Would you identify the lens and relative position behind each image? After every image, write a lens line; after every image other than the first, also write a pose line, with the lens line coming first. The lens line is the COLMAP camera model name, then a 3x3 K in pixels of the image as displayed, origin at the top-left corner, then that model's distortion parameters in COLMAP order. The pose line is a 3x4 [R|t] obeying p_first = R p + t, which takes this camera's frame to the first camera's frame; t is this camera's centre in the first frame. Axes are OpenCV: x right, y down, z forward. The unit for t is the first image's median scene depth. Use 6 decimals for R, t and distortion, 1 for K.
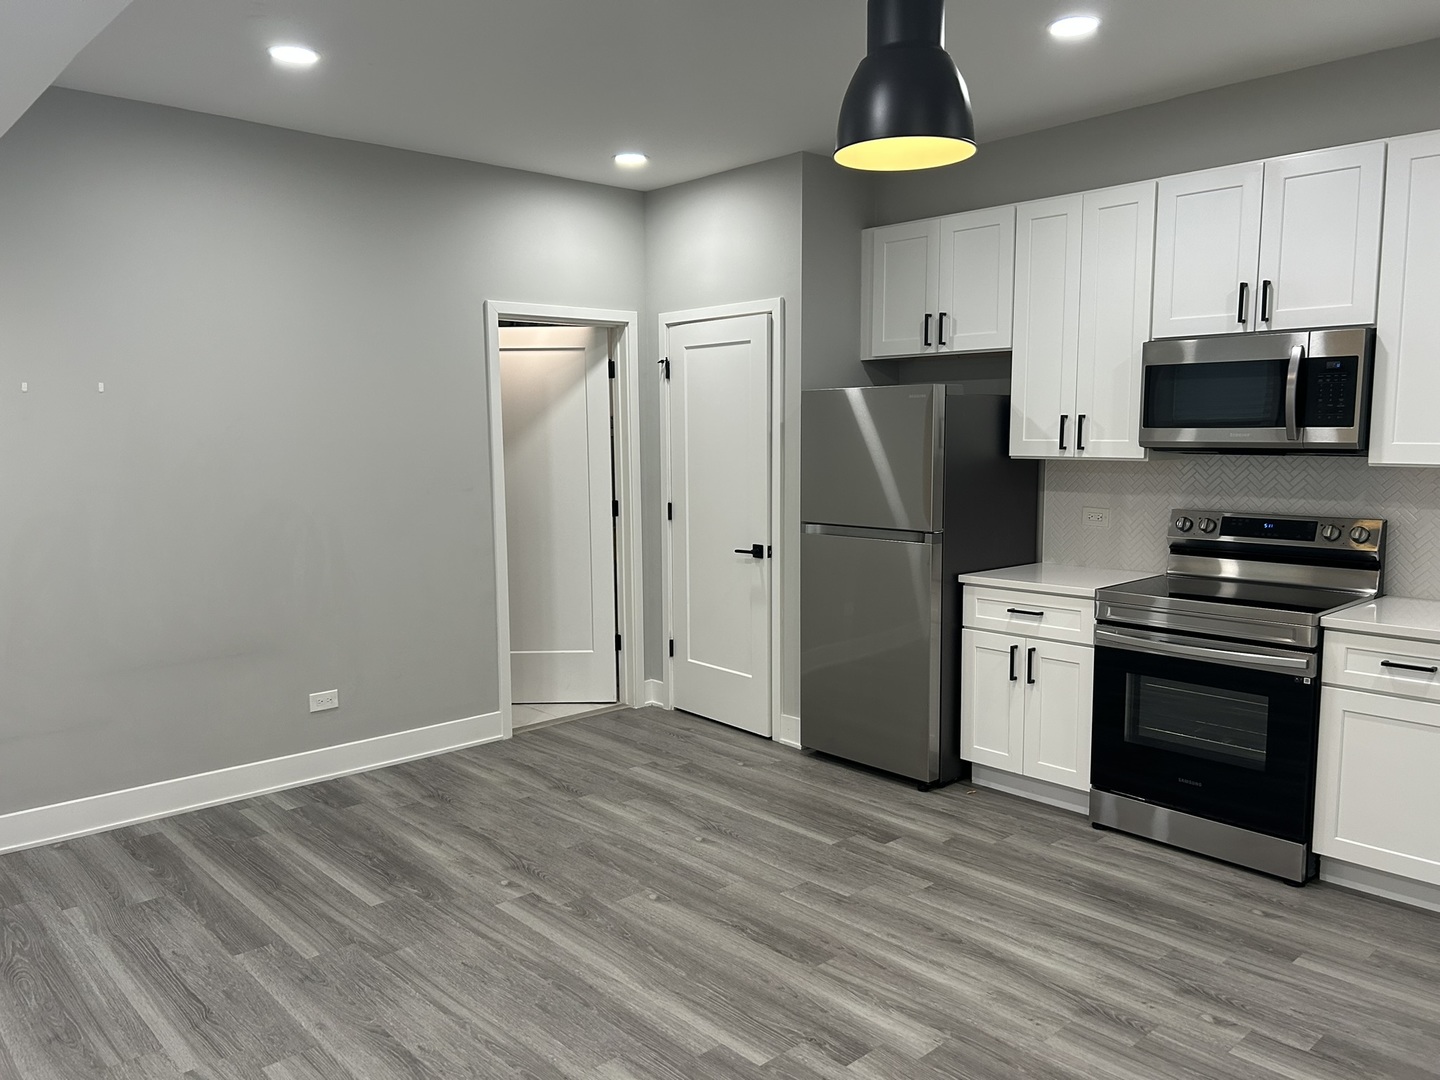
lens RADIAL K [[1095.9, 0, 717.7], [0, 1095.9, 544.2], [0, 0, 1]] dist [0.044706, -0.042758]
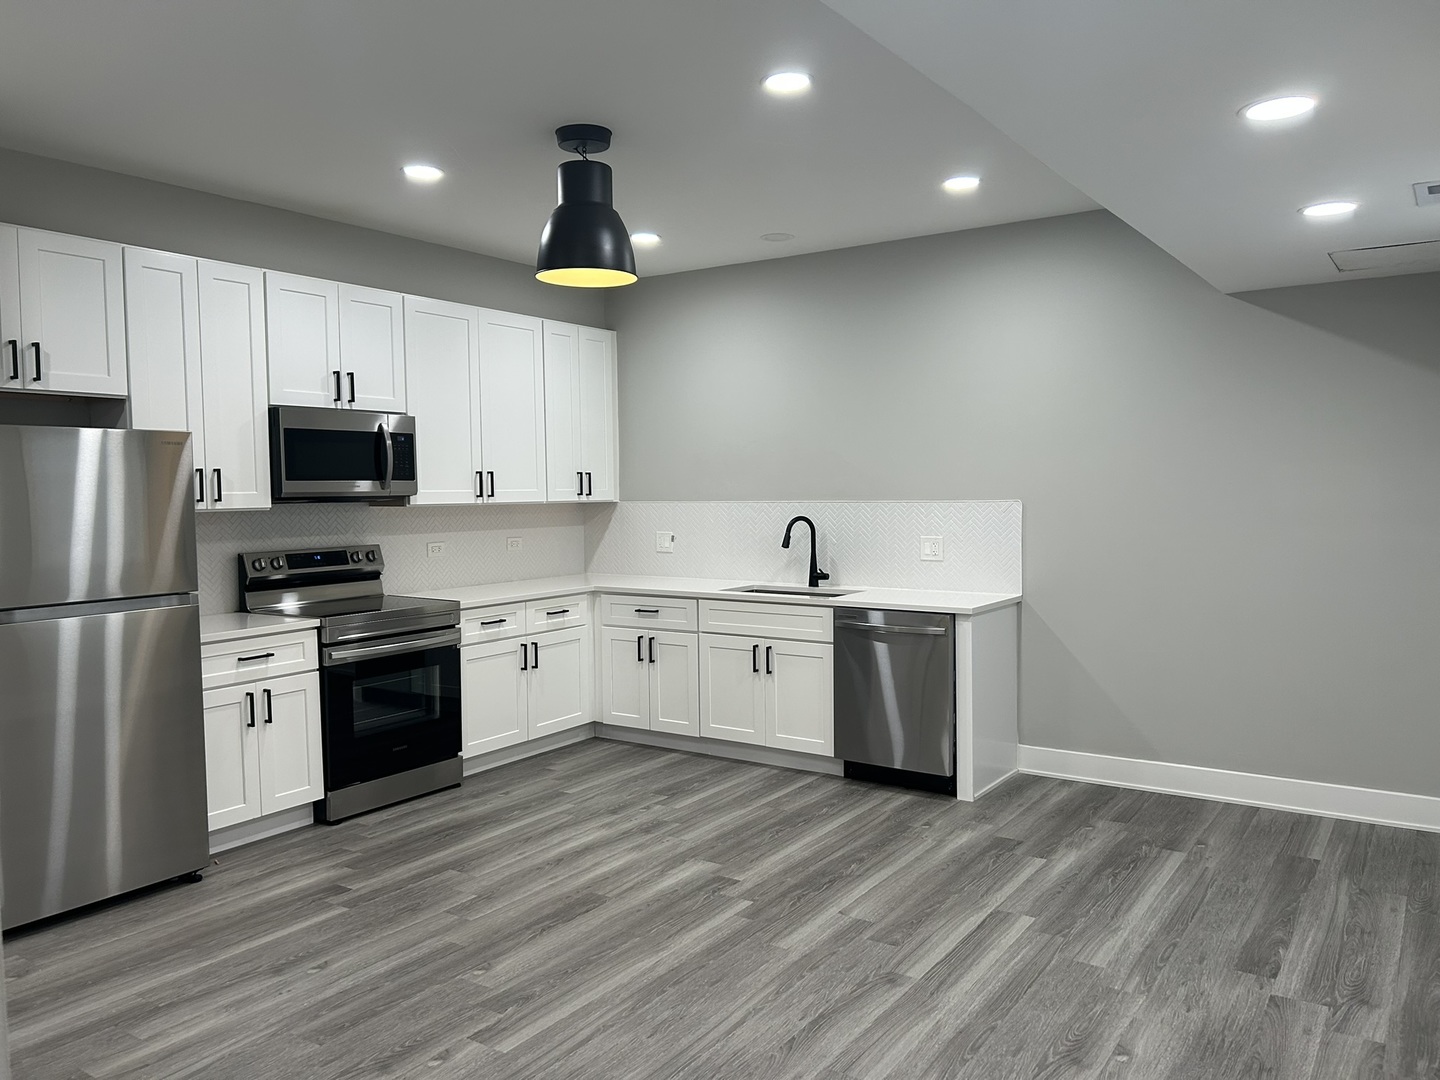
lens RADIAL K [[1095.9, 0, 717.7], [0, 1095.9, 544.2], [0, 0, 1]] dist [0.044706, -0.042758]
pose [[-0.233969, -0.044421, 0.971229, -1.004236], [0.118145, 0.990254, 0.073752, -0.083575], [-0.965039, 0.132001, -0.226440, 0.977397]]
